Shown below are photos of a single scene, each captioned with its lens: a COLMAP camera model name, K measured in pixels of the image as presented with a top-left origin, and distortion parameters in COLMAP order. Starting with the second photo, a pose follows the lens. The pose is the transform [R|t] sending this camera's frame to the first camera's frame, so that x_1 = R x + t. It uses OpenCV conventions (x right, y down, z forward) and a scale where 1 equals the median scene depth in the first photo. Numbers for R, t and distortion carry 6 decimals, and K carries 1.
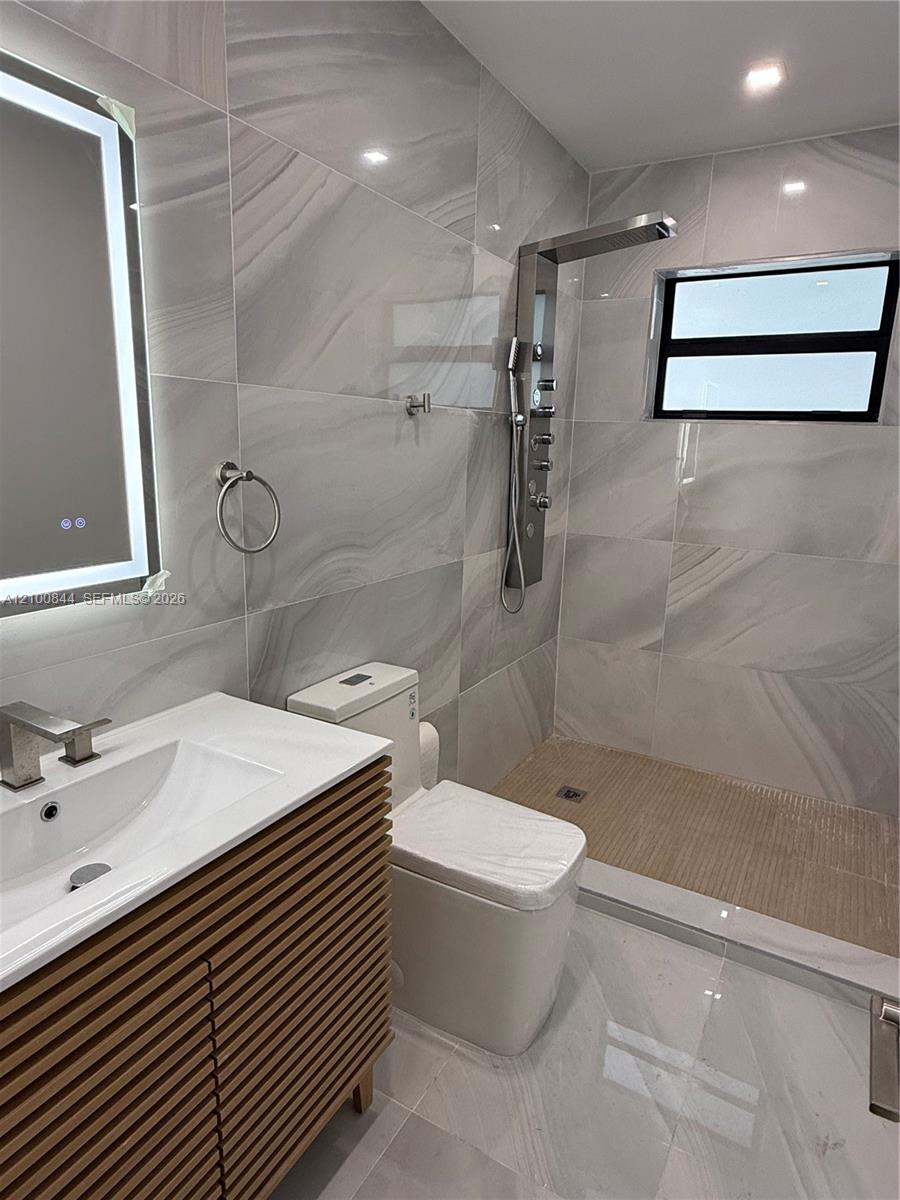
lens RADIAL K [[714.6, 0, 450.0], [0, 714.6, 600.0], [0, 0, 1]] dist [0.002546, 0.000716]
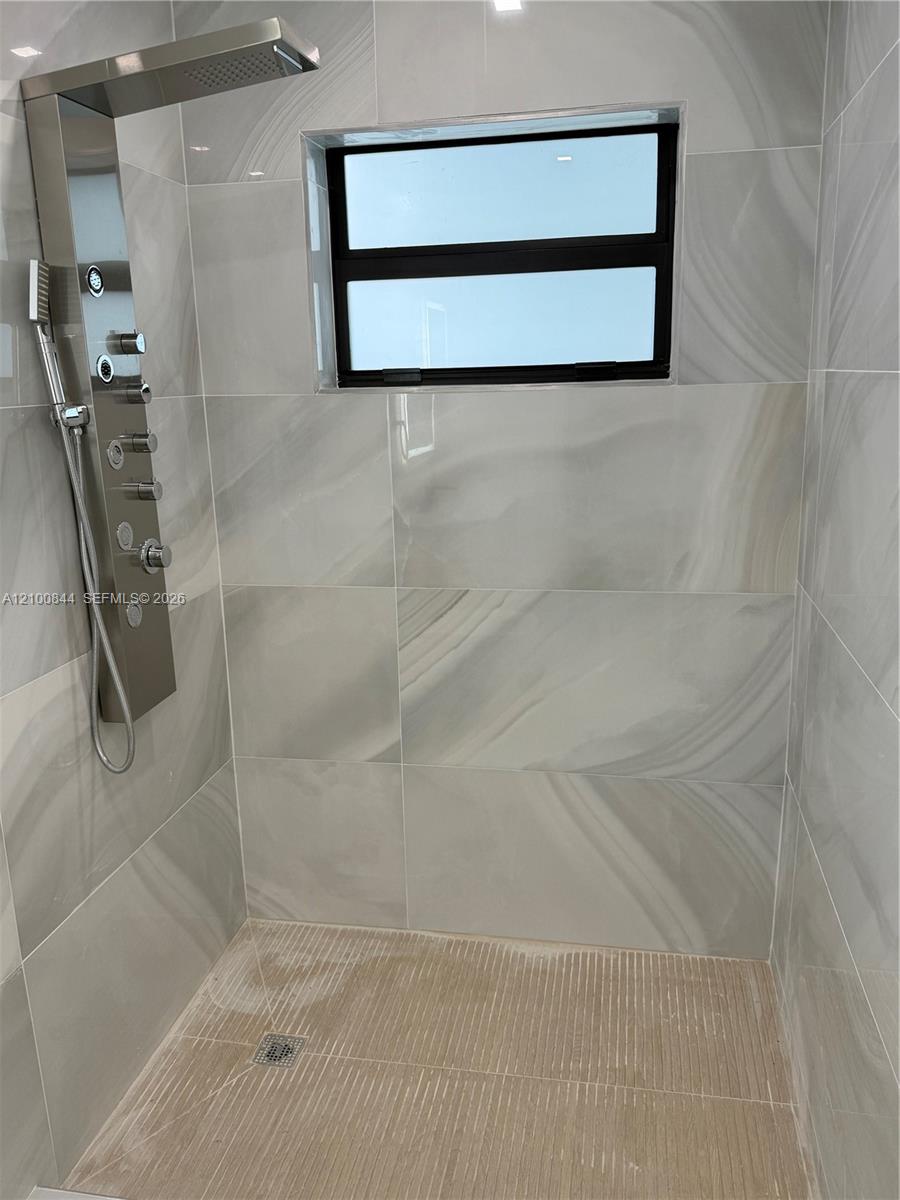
lens RADIAL K [[953.1, 0, 450.0], [0, 953.1, 600.0], [0, 0, 1]] dist [0.110044, -0.192824]
pose [[0.942589, -0.129668, 0.307755, 0.109516], [0.126056, 0.991517, 0.031677, -0.095880], [-0.309252, 0.008936, 0.950938, 0.221756]]
